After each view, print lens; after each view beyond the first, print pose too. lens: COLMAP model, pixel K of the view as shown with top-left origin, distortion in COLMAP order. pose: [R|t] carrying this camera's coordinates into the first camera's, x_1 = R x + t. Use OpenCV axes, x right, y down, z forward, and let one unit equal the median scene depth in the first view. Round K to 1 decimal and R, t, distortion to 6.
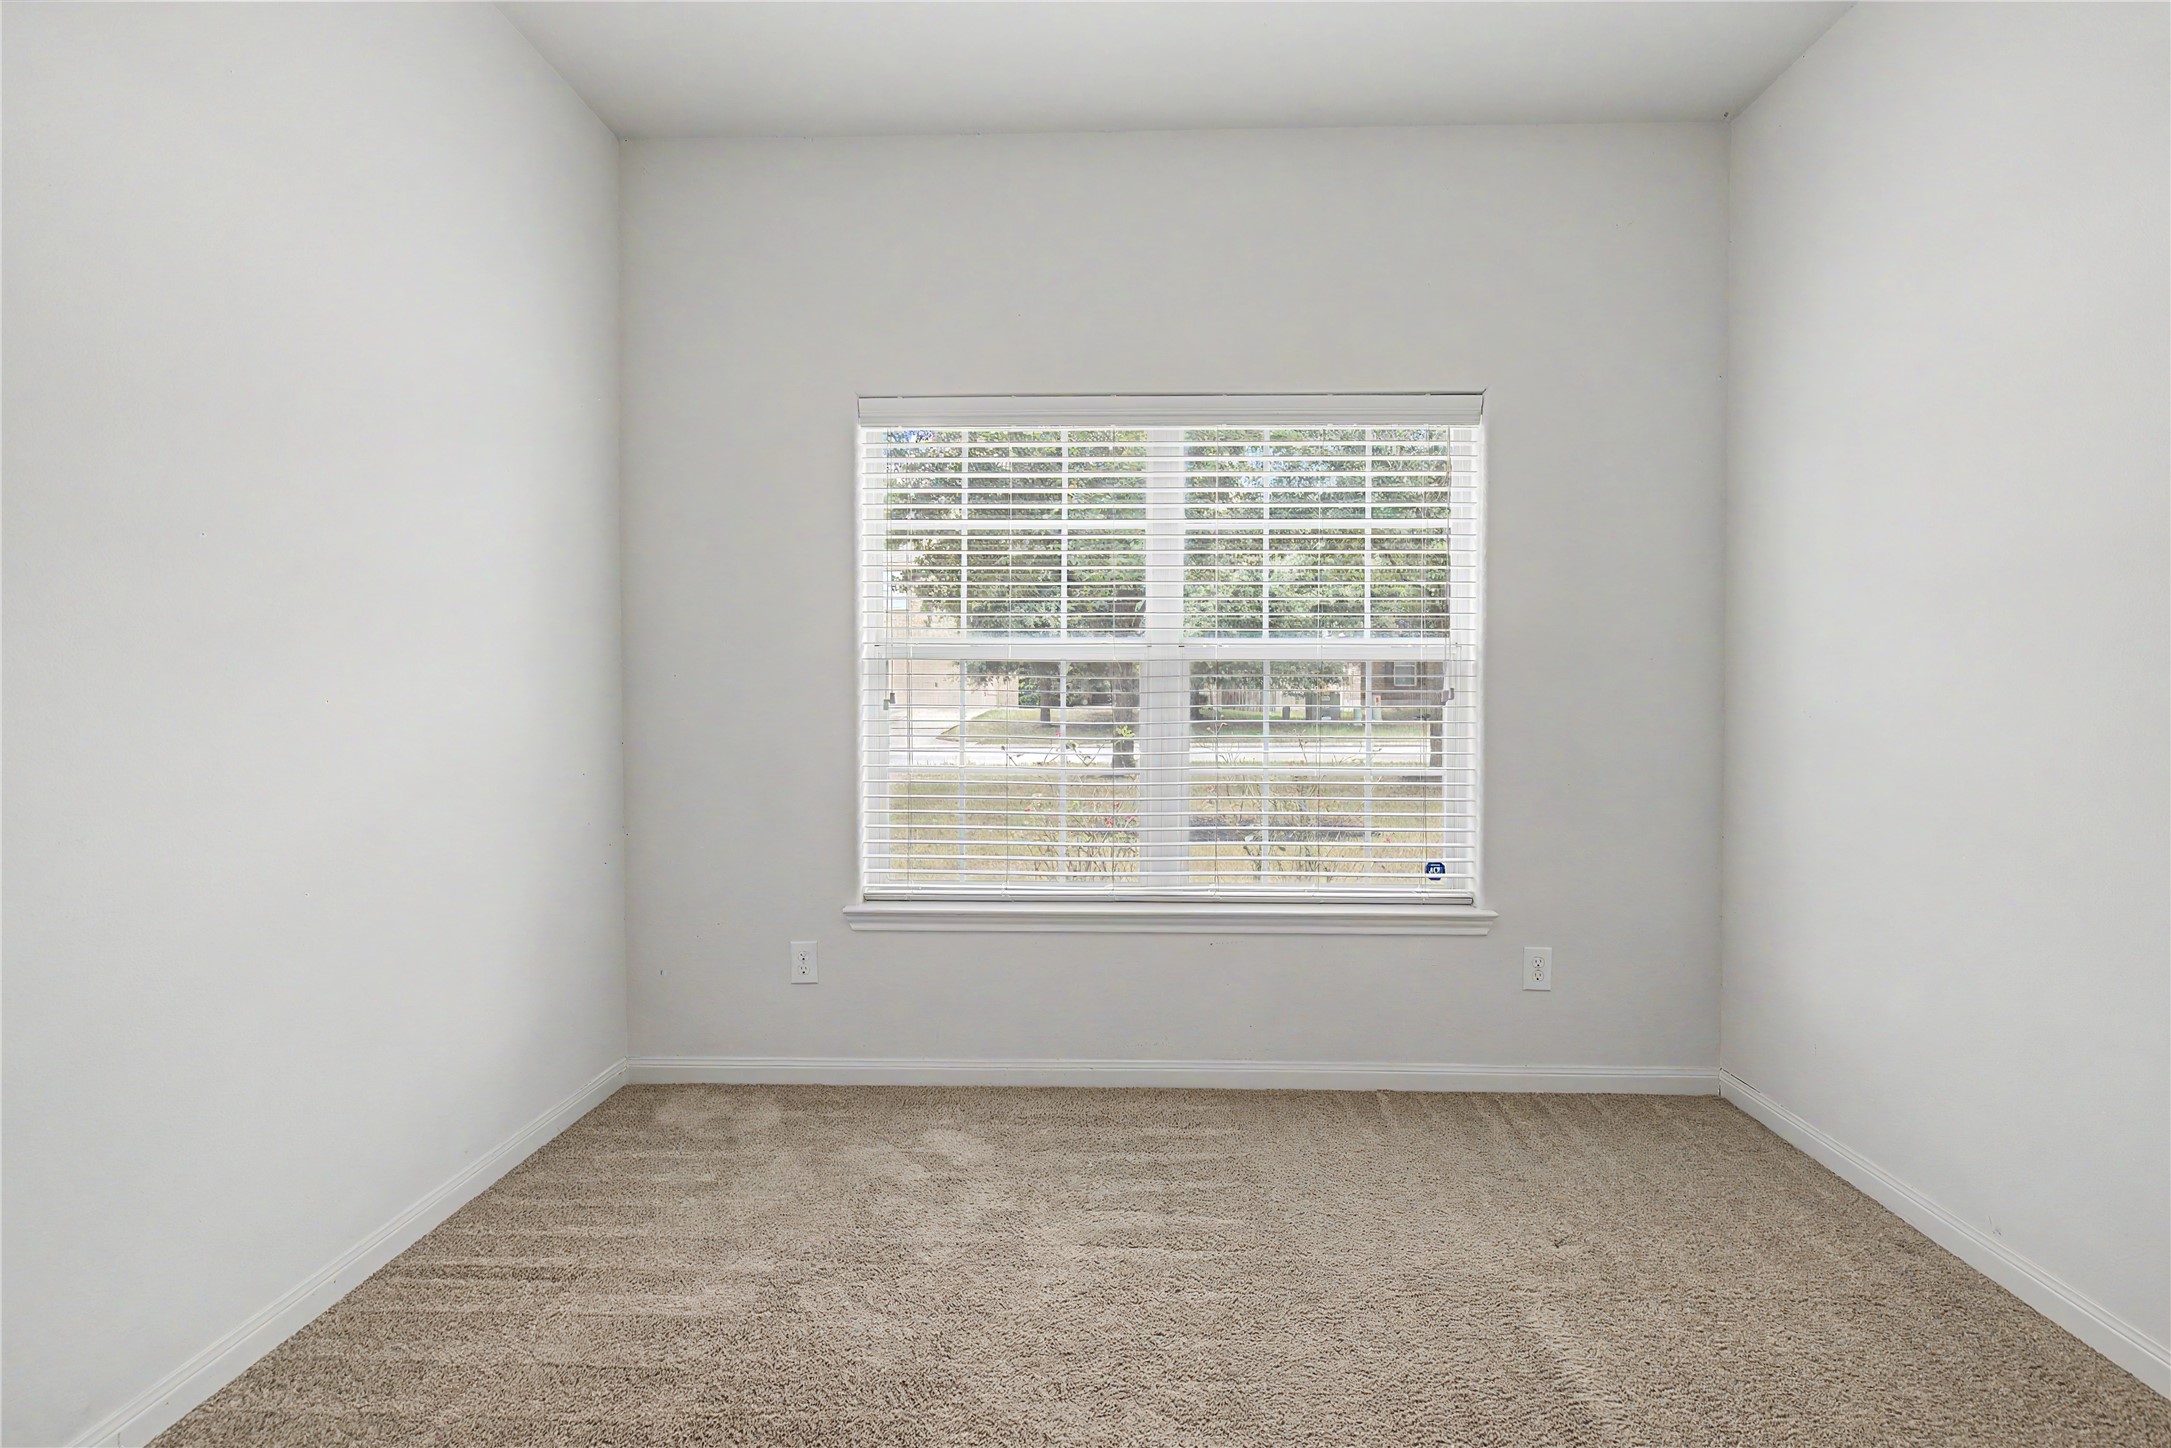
lens RADIAL K [[981.4, 0, 1095.5], [0, 981.4, 724.2], [0, 0, 1]] dist [0.000381, -0.000131]
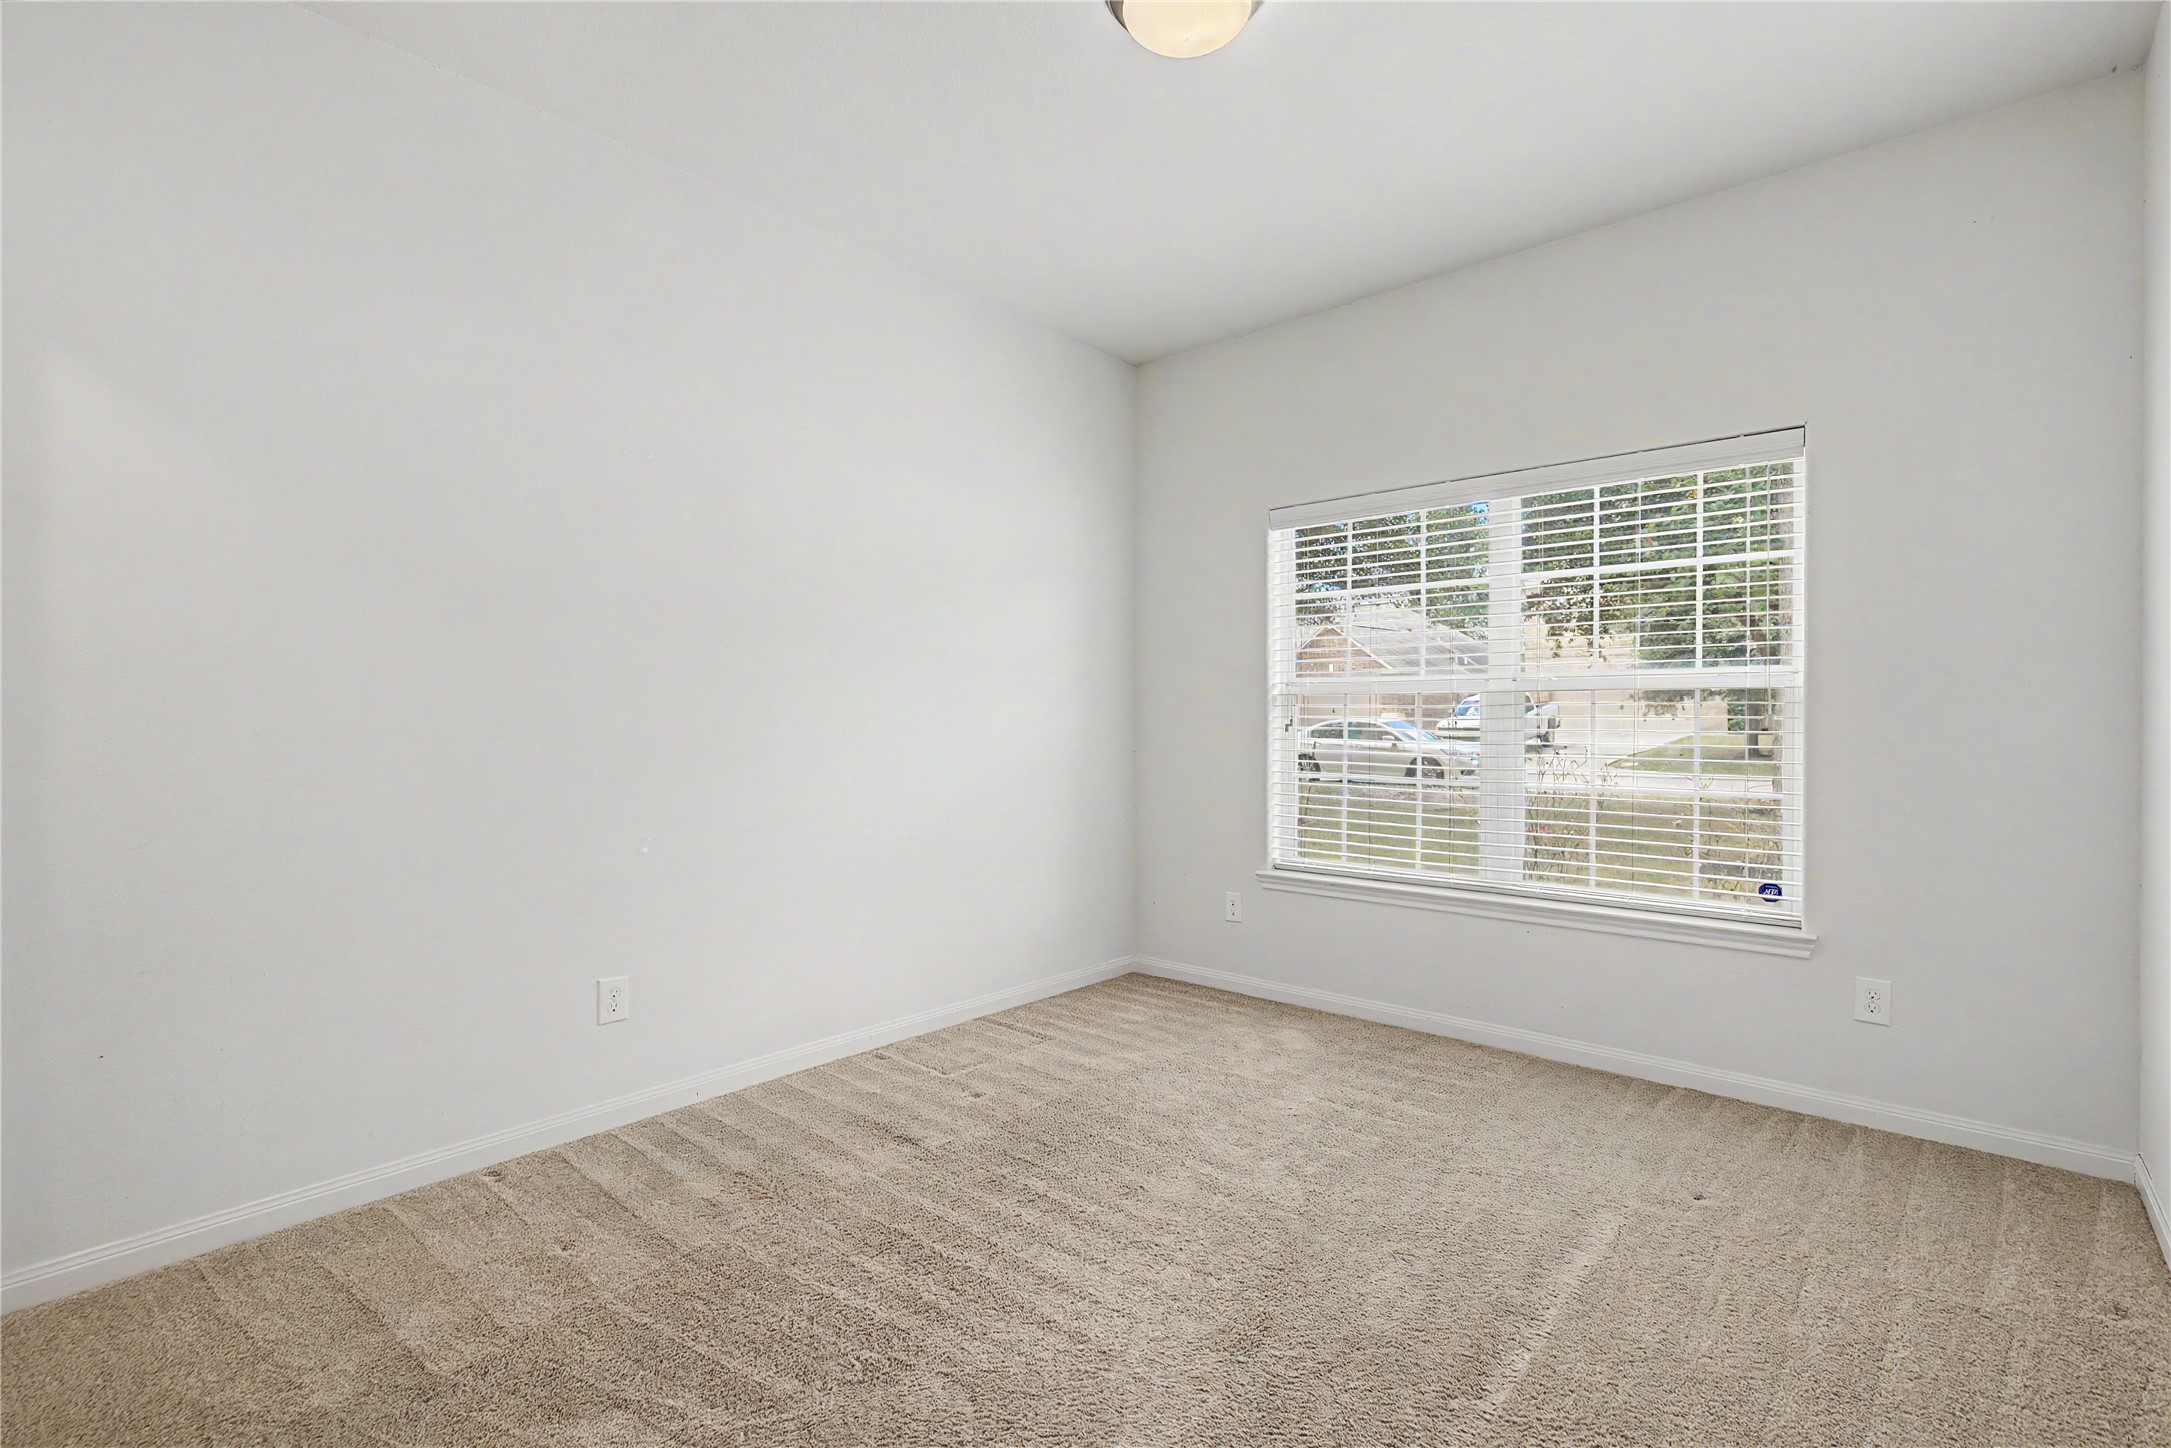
lens RADIAL K [[981.4, 0, 1095.5], [0, 981.4, 724.2], [0, 0, 1]] dist [0.000381, -0.000131]
pose [[0.772681, 0.002013, -0.634791, 0.473727], [-0.019409, 0.999602, -0.020456, 0.008848], [0.634497, 0.028126, 0.772413, -0.255249]]
